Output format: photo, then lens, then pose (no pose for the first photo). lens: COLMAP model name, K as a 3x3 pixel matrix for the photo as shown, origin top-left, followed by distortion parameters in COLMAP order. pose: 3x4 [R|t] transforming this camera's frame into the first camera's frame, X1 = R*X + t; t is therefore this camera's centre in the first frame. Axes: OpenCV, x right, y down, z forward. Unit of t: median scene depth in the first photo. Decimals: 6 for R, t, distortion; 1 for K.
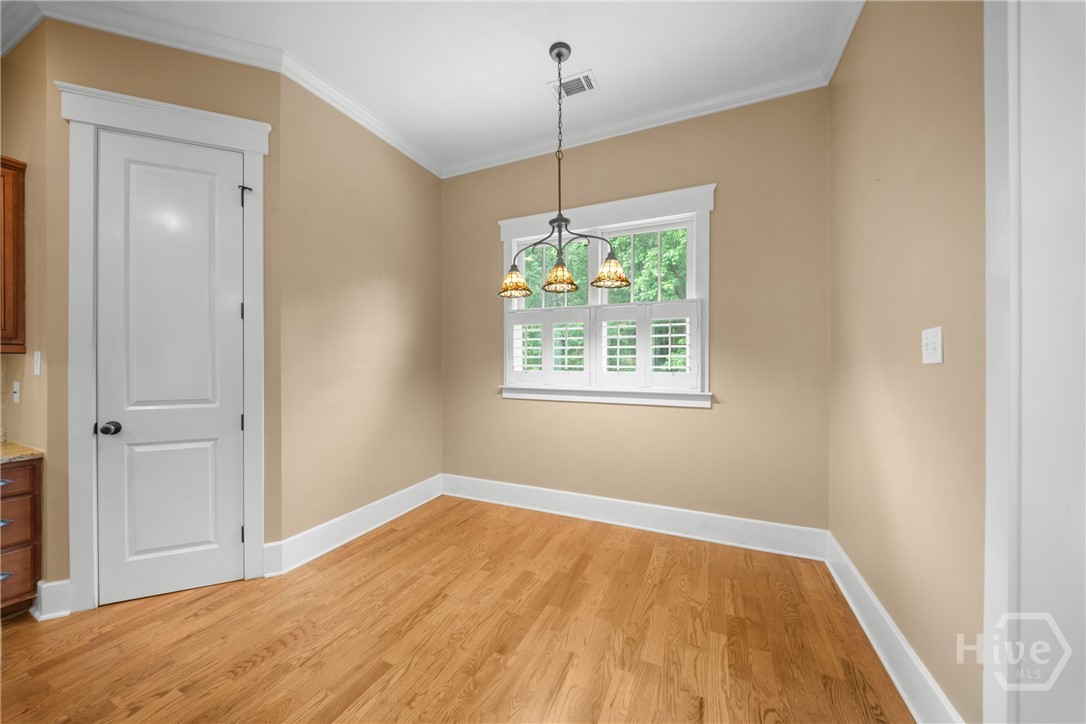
lens RADIAL K [[380.9, 0, 542.3], [0, 380.9, 363.3], [0, 0, 1]] dist [0.000893, -0.001446]
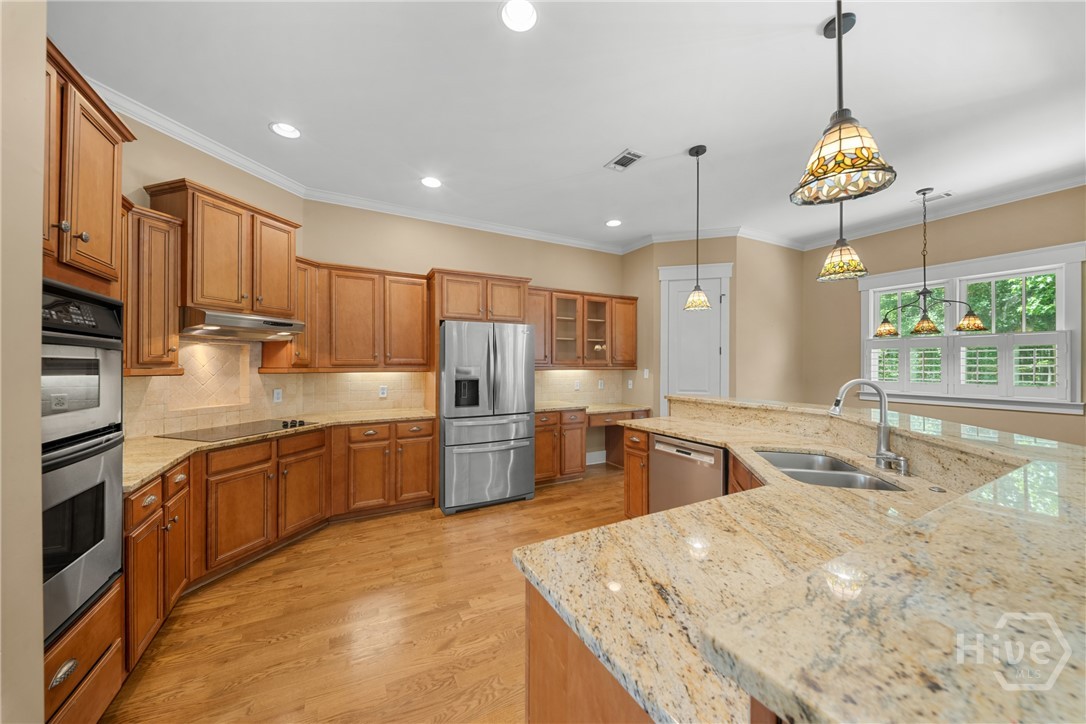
lens RADIAL K [[380.9, 0, 547.4], [0, 380.9, 364.5], [0, 0, 1]] dist [0.000893, -0.001446]
pose [[0.790343, -0.000851, -0.612664, -0.200836], [0.000221, 0.999999, -0.001104, -0.051182], [0.612664, 0.000737, 0.790343, -1.112646]]
